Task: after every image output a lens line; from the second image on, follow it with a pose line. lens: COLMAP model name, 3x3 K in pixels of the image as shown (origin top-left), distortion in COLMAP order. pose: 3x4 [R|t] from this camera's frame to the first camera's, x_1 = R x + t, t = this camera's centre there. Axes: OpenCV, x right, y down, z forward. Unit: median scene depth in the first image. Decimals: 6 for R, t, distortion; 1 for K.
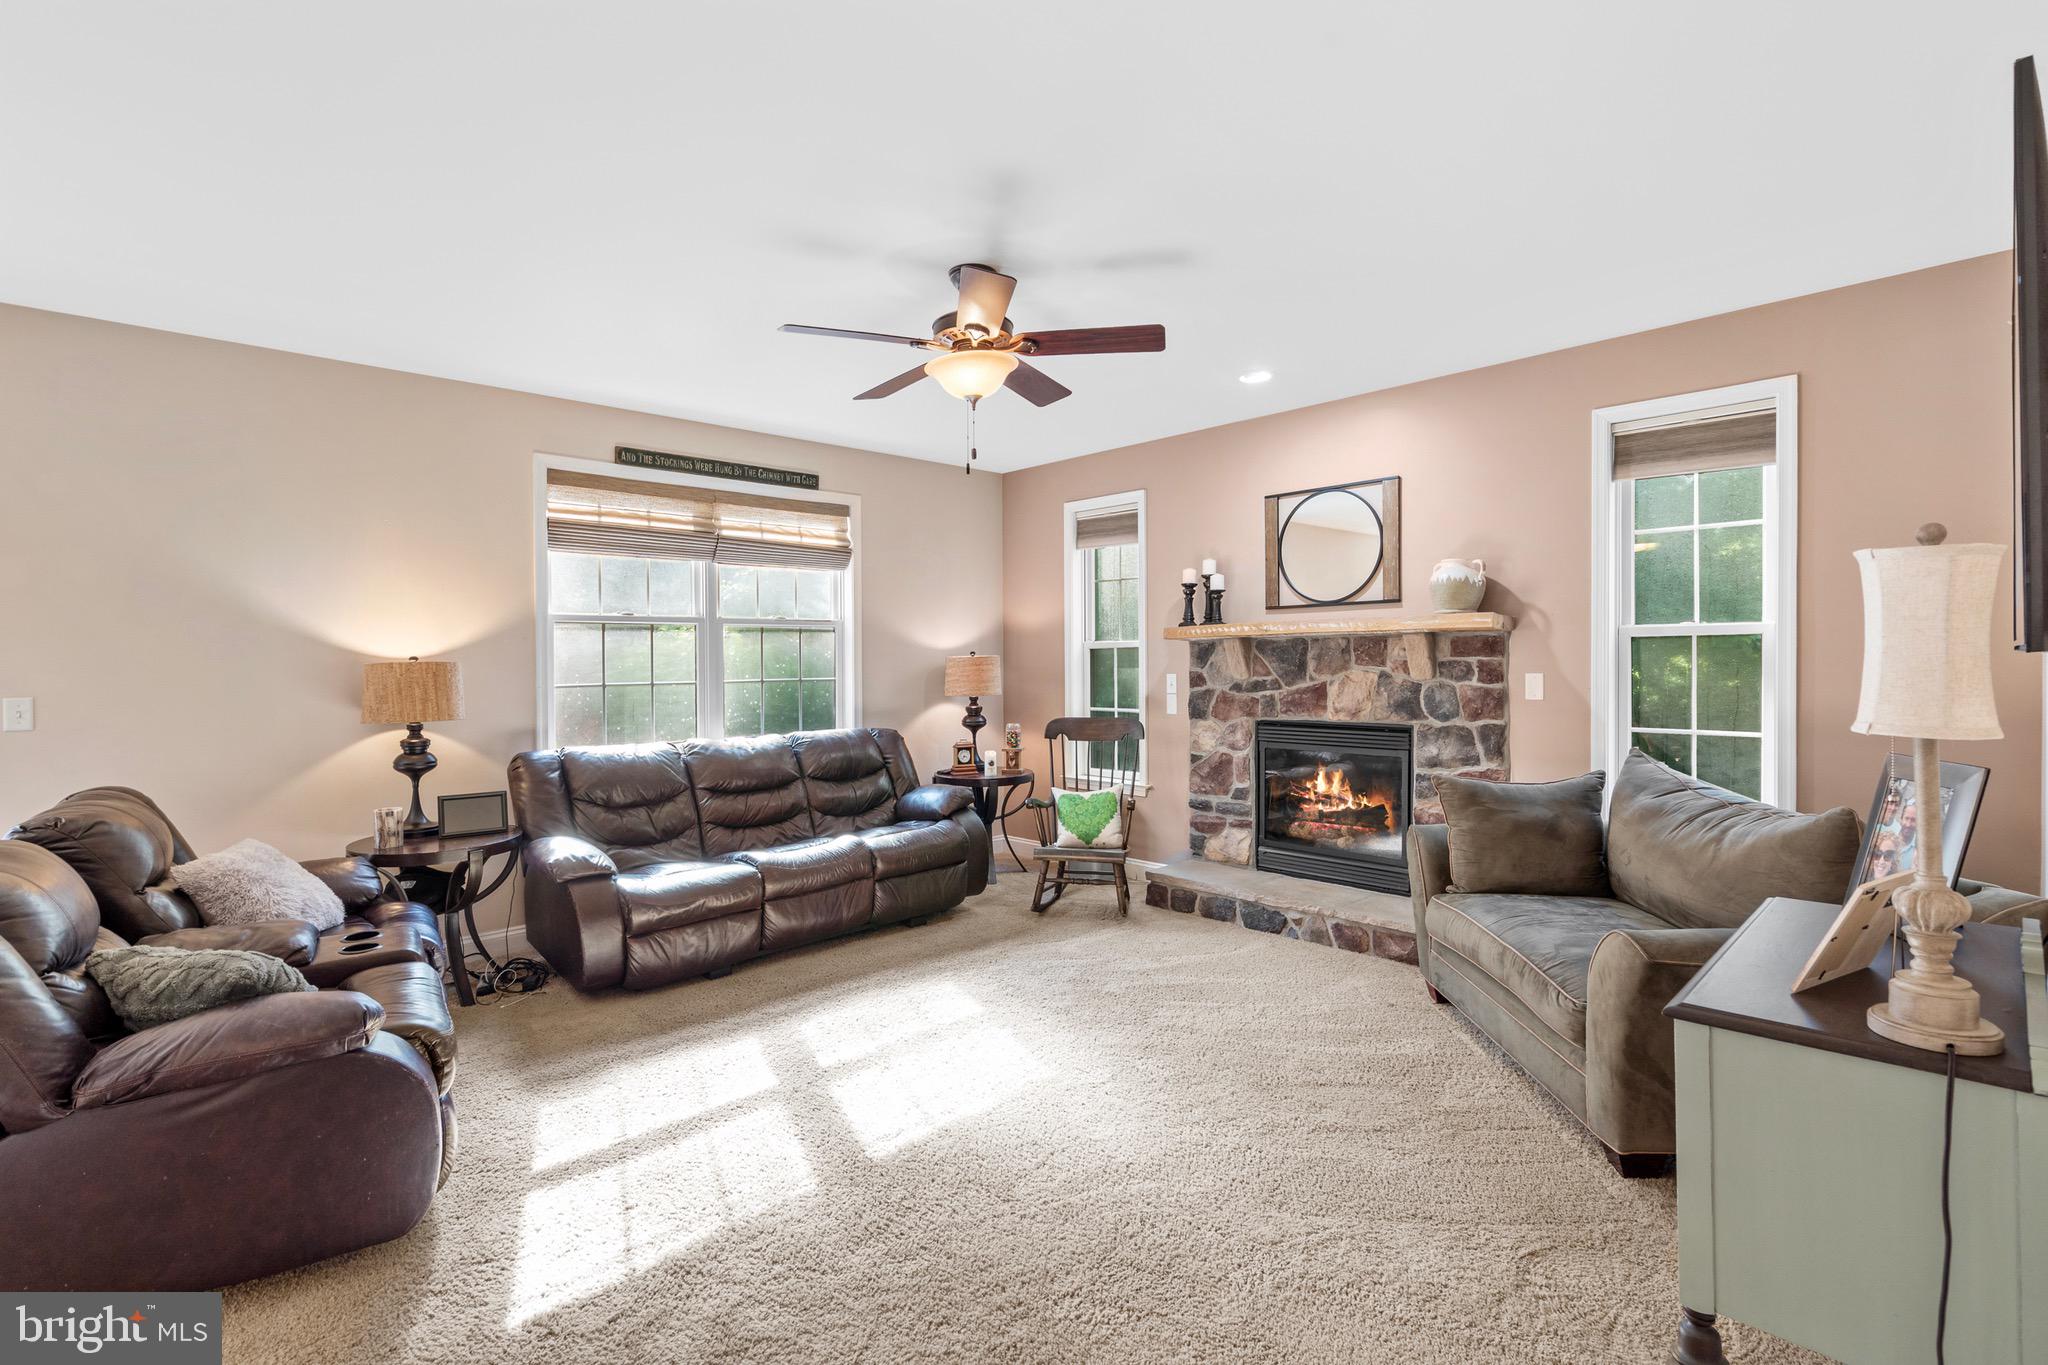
lens RADIAL K [[972.6, 0, 990.0], [0, 972.6, 679.7], [0, 0, 1]] dist [0.001239, 0.001117]
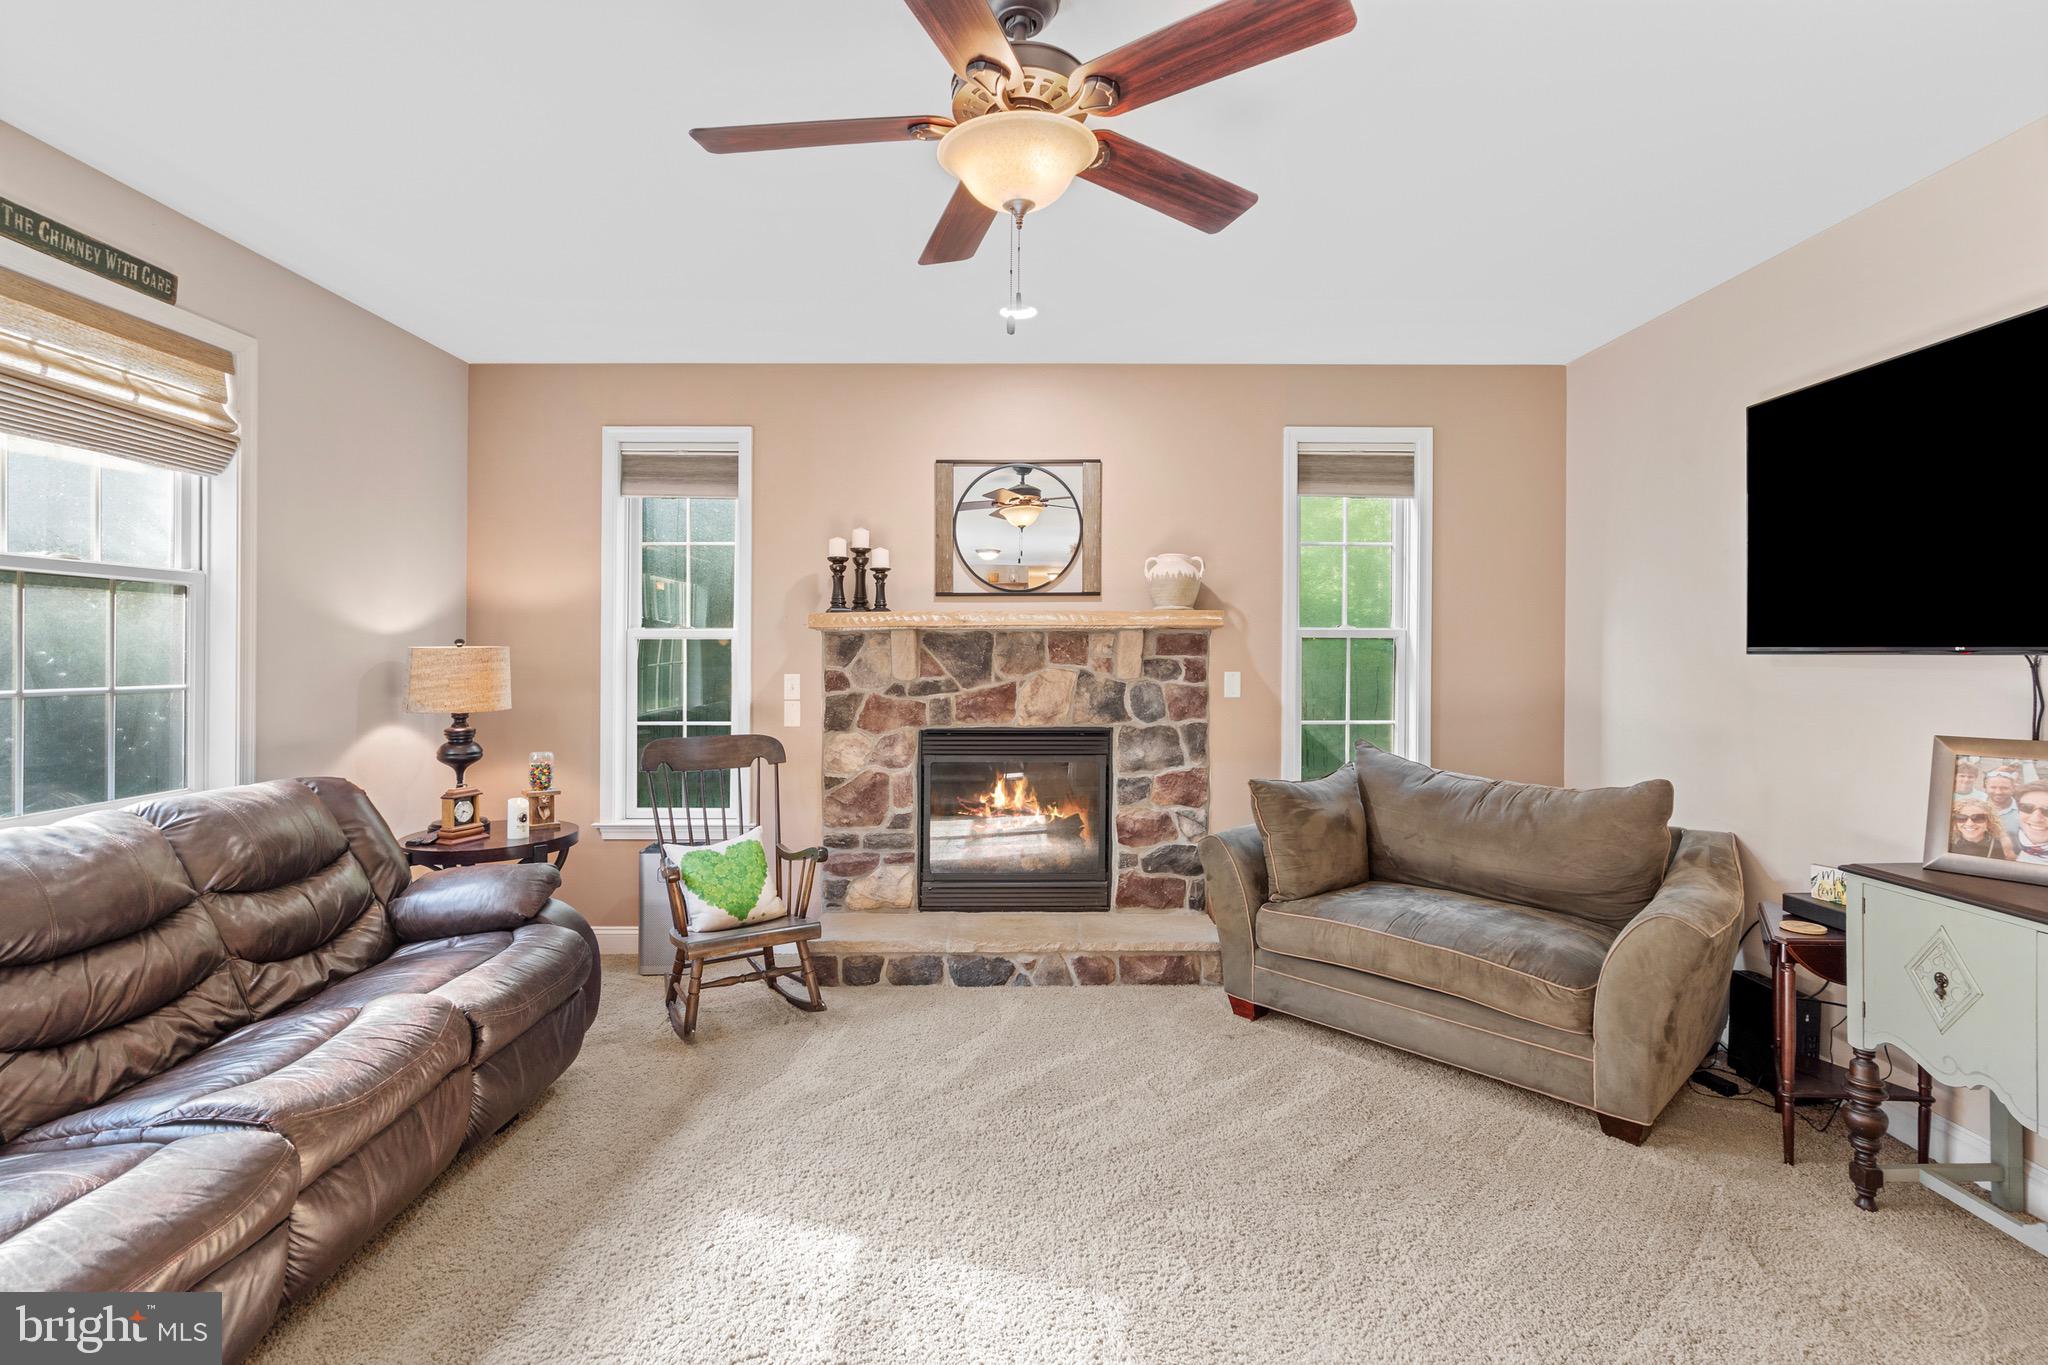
lens RADIAL K [[973.3, 0, 1023.2], [0, 973.3, 660.5], [0, 0, 1]] dist [-0.002885, -0.000019]
pose [[0.662022, 0.006890, 0.749453, -0.293744], [0.007813, 0.999840, -0.016094, -0.002916], [-0.749444, 0.016510, 0.661862, 0.396638]]
